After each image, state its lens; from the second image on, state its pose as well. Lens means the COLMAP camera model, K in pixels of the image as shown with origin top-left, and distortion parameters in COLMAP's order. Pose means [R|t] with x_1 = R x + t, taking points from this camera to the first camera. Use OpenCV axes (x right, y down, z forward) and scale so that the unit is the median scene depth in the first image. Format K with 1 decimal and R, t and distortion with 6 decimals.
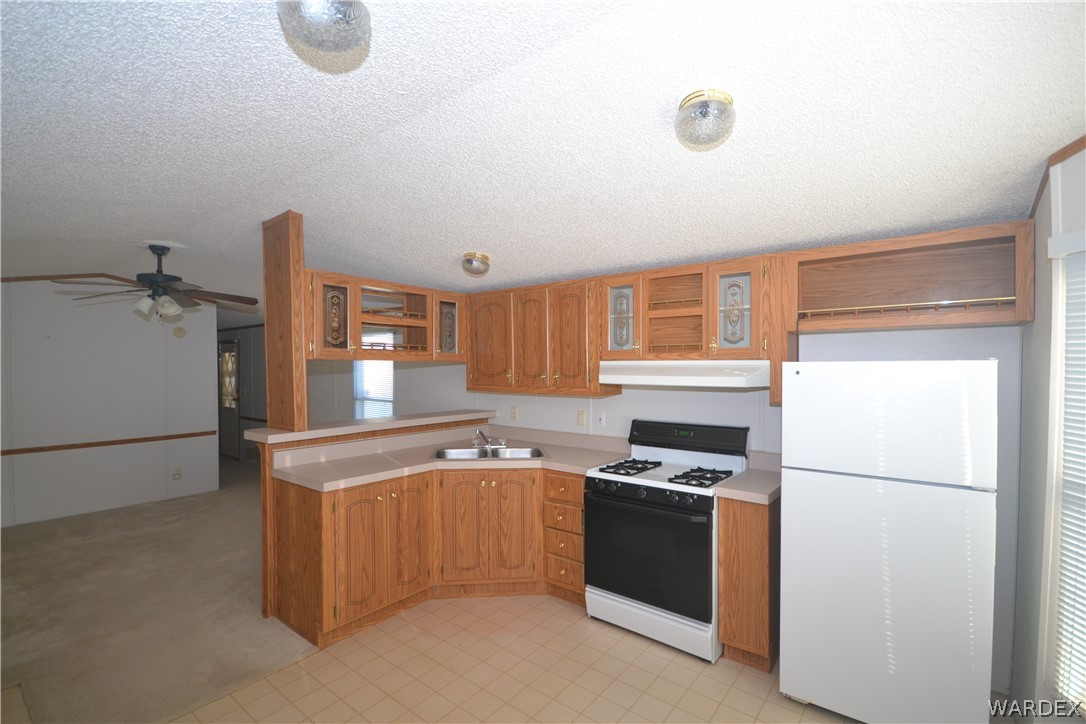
lens RADIAL K [[495.4, 0, 537.0], [0, 495.4, 375.2], [0, 0, 1]] dist [0.025134, -0.019651]
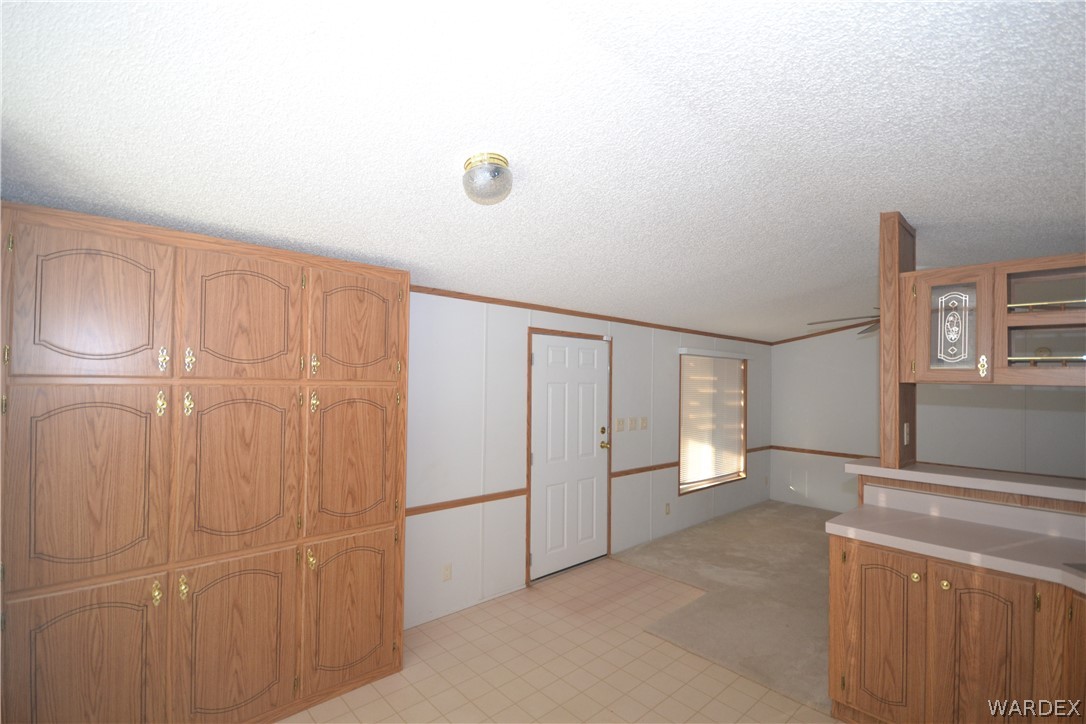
lens RADIAL K [[487.8, 0, 538.0], [0, 487.8, 372.8], [0, 0, 1]] dist [0.021492, -0.018163]
pose [[-0.162670, -0.021533, -0.986446, 0.443147], [-0.038067, 0.999154, -0.015534, -0.012627], [0.985946, 0.035024, -0.163352, 0.537625]]
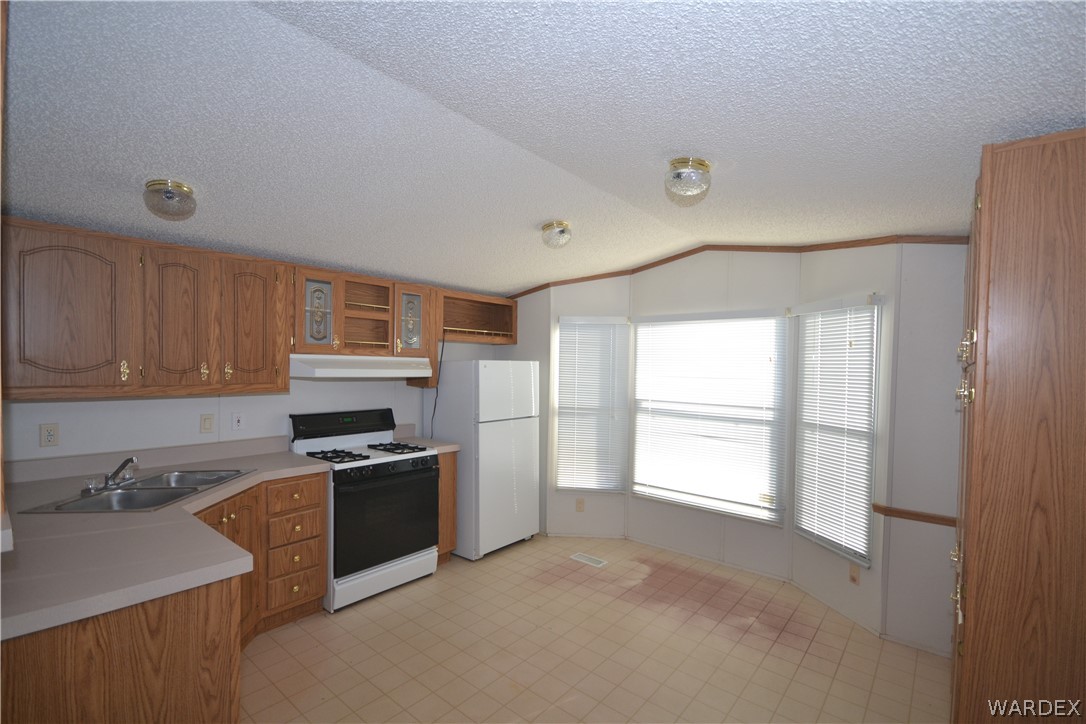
lens RADIAL K [[495.4, 0, 537.0], [0, 495.4, 375.2], [0, 0, 1]] dist [0.025134, -0.019651]
pose [[0.026270, -0.013656, 0.999562, -0.843548], [0.007183, 0.999883, 0.013472, 0.002384], [-0.999629, 0.006826, 0.026365, 0.545524]]
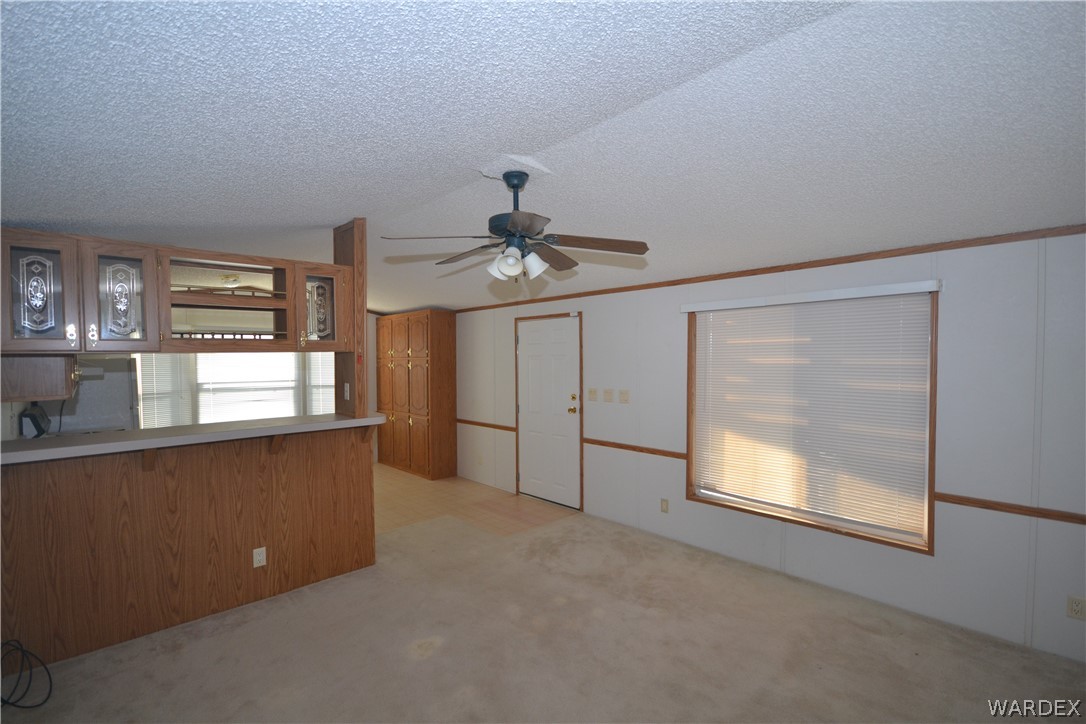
lens RADIAL K [[487.8, 0, 538.0], [0, 487.8, 372.8], [0, 0, 1]] dist [0.021492, -0.018163]
pose [[-0.989582, 0.004019, 0.143917, -1.078525], [0.011824, 0.998502, 0.053423, -0.039458], [-0.143487, 0.054568, -0.988147, 2.048899]]
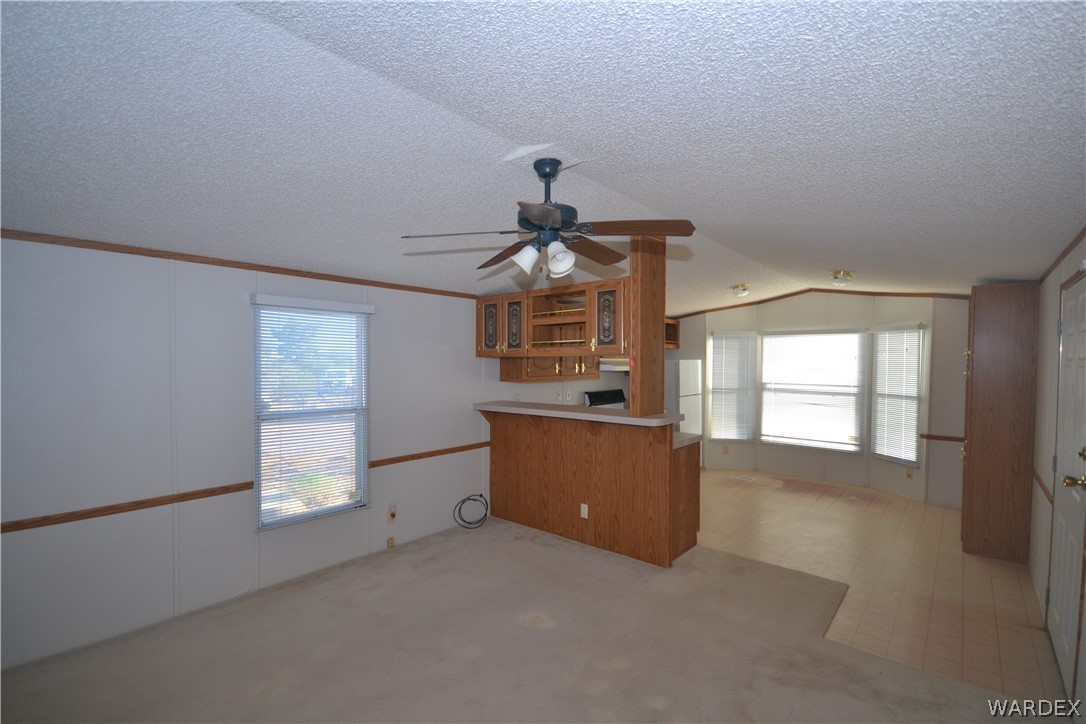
lens RADIAL K [[487.8, 0, 538.0], [0, 487.8, 372.8], [0, 0, 1]] dist [0.021492, -0.018163]
pose [[0.048830, -0.020895, 0.998589, -1.691098], [0.018845, 0.999622, 0.019995, -0.016904], [-0.998629, 0.017842, 0.049205, 1.202794]]
